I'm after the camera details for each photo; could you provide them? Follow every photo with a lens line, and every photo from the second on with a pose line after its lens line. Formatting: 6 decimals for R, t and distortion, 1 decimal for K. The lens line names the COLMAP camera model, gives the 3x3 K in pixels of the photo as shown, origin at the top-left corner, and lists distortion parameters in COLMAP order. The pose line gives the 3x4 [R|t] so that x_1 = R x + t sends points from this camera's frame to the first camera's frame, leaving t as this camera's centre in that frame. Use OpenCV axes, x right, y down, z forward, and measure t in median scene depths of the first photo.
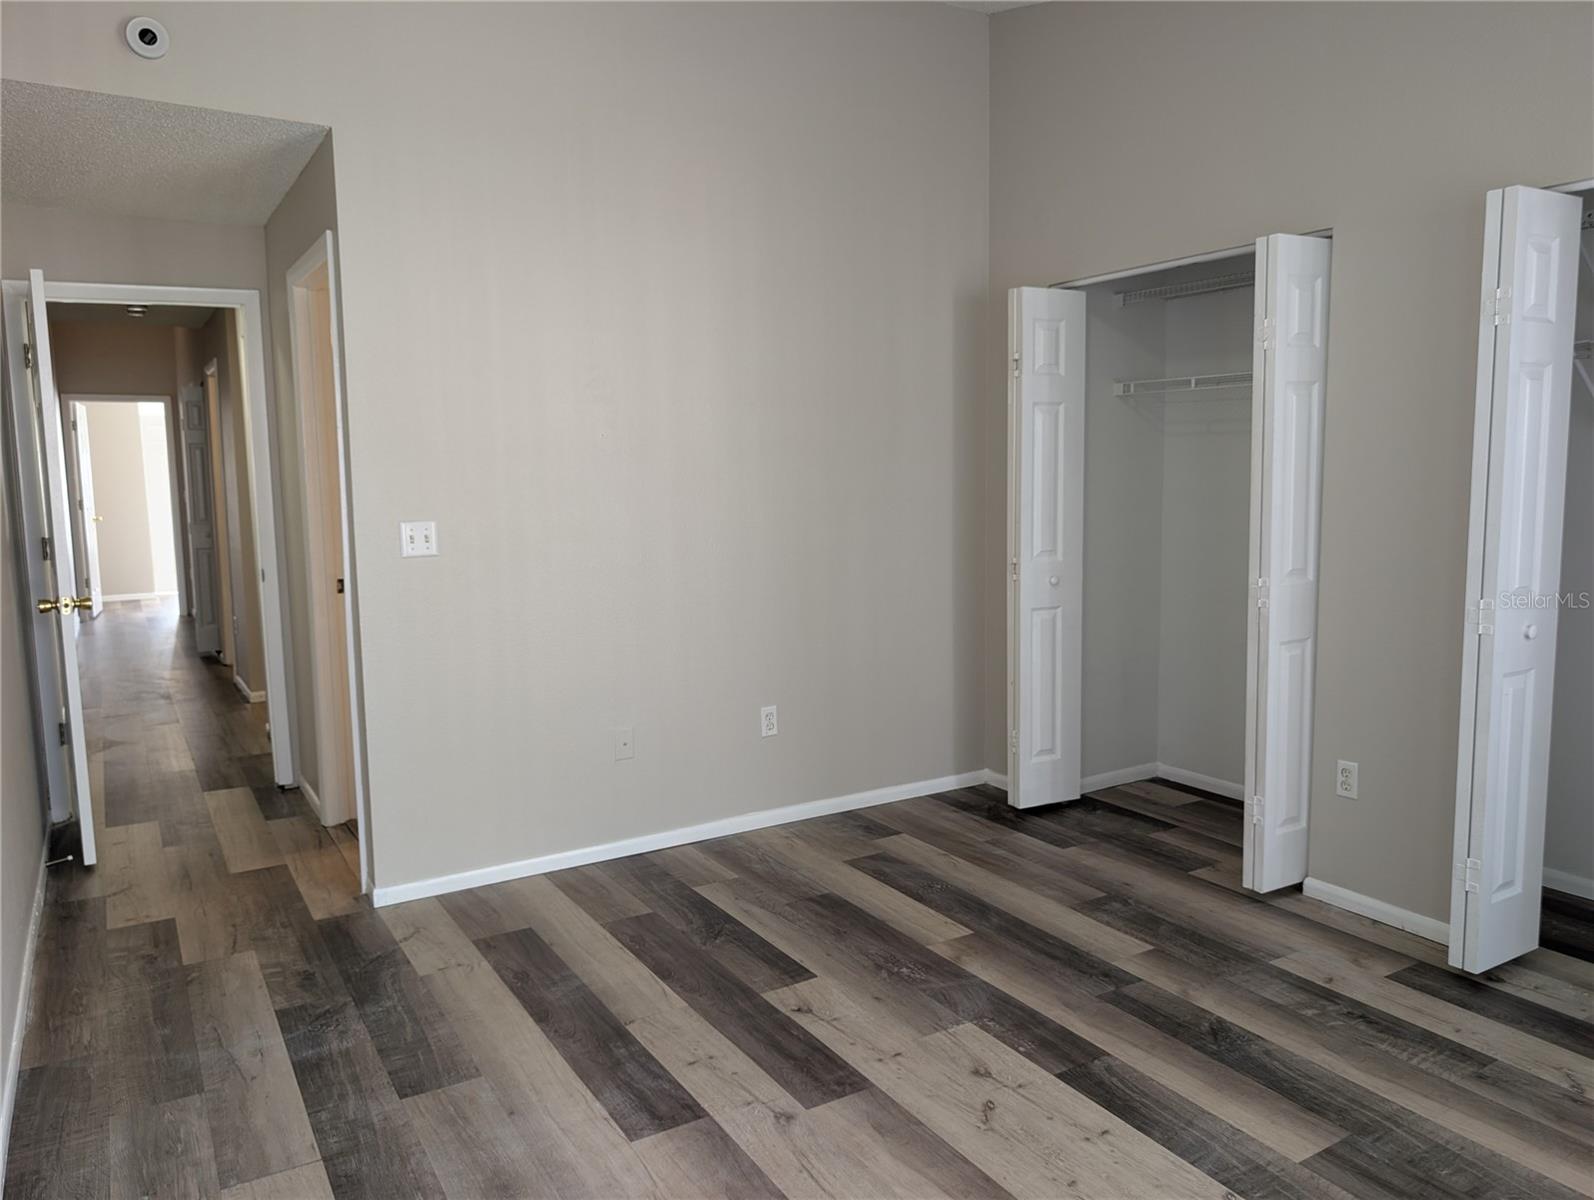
lens RADIAL K [[1159.1, 0, 801.7], [0, 1159.1, 601.0], [0, 0, 1]] dist [-0.001505, 0.007387]
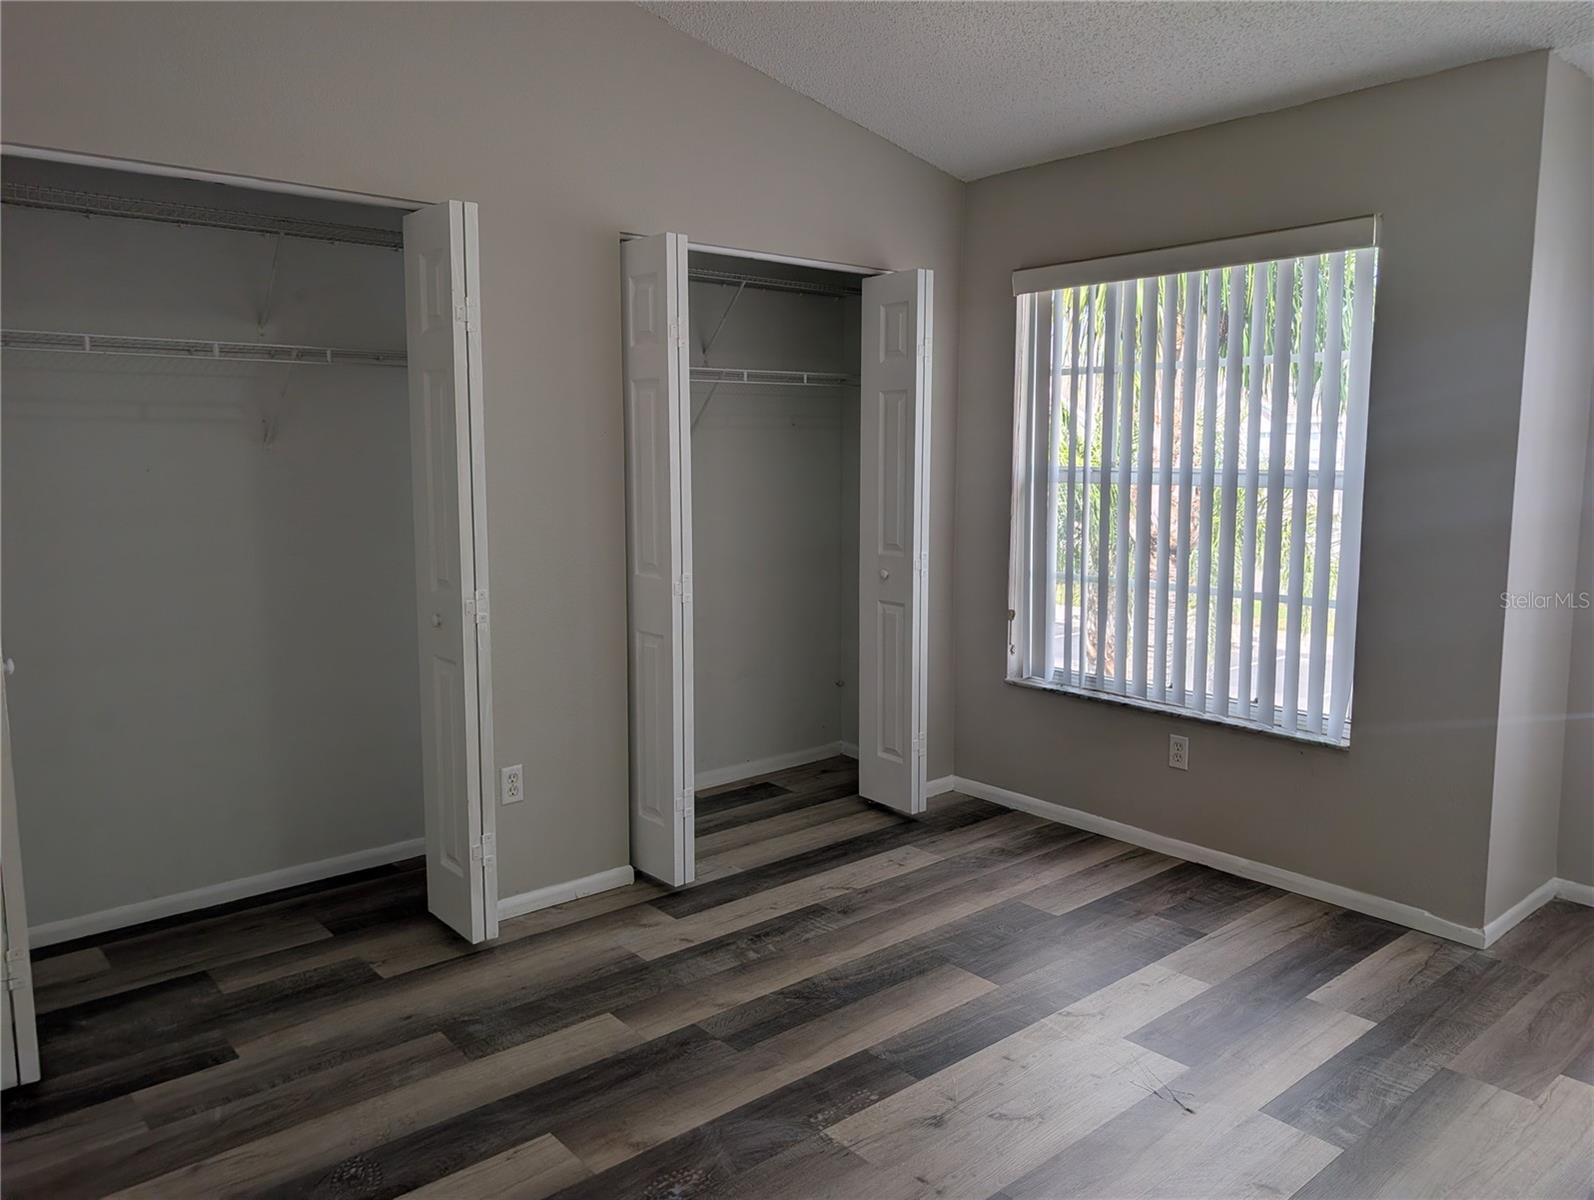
lens RADIAL K [[1159.1, 0, 801.6], [0, 1159.1, 590.7], [0, 0, 1]] dist [-0.001505, 0.007387]
pose [[-0.173206, -0.104695, 0.979305, -0.568099], [0.121432, 0.984477, 0.126725, -0.112274], [-0.977371, 0.140869, -0.157804, 0.995125]]
